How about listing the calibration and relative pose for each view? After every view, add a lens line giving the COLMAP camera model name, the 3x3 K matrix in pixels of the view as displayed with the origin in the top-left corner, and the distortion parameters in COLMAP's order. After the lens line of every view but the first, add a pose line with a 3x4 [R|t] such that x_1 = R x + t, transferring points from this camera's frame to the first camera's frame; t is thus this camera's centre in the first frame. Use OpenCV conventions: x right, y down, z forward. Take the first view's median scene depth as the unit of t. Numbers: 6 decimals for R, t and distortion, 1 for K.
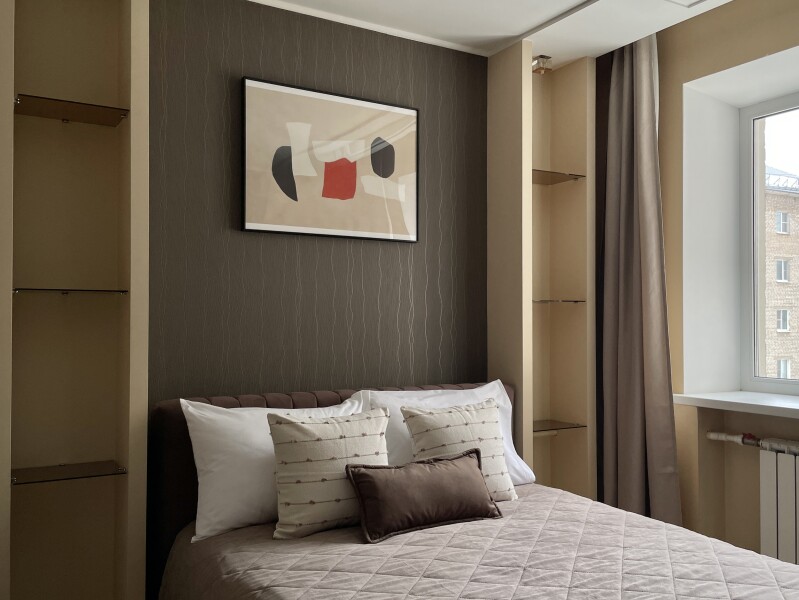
lens RADIAL K [[744.8, 0, 400.0], [0, 744.8, 318.6], [0, 0, 1]] dist [0.011661, 0.001957]
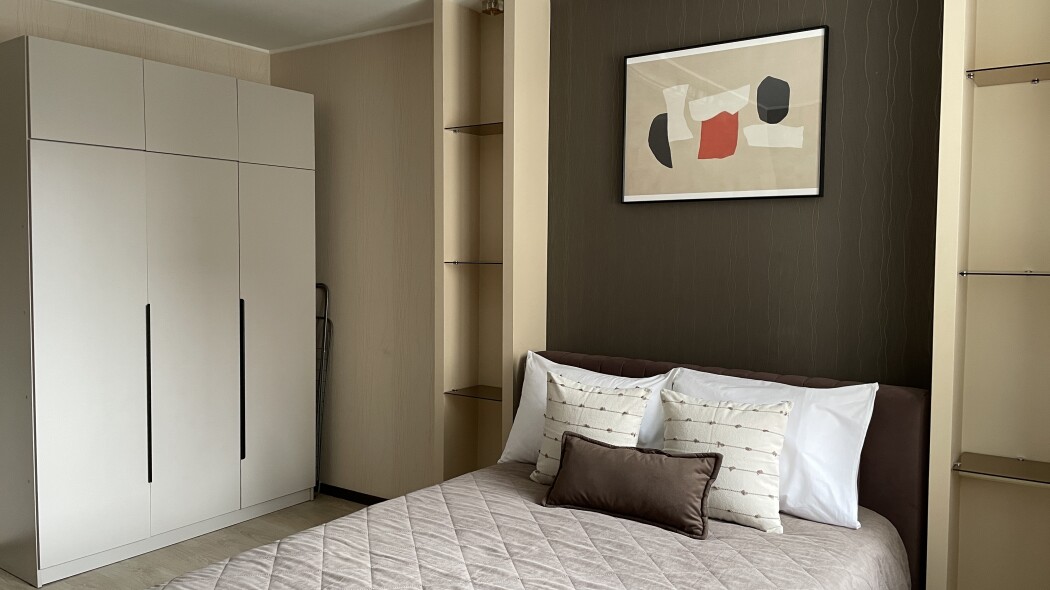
lens RADIAL K [[787.4, 0, 525.0], [0, 787.4, 295.0], [0, 0, 1]] dist [0.036446, -0.111169]
pose [[0.379531, 0.055983, -0.923483, 0.764602], [0.005551, 0.998012, 0.062782, -0.057246], [0.925162, -0.028954, 0.378466, 0.425210]]
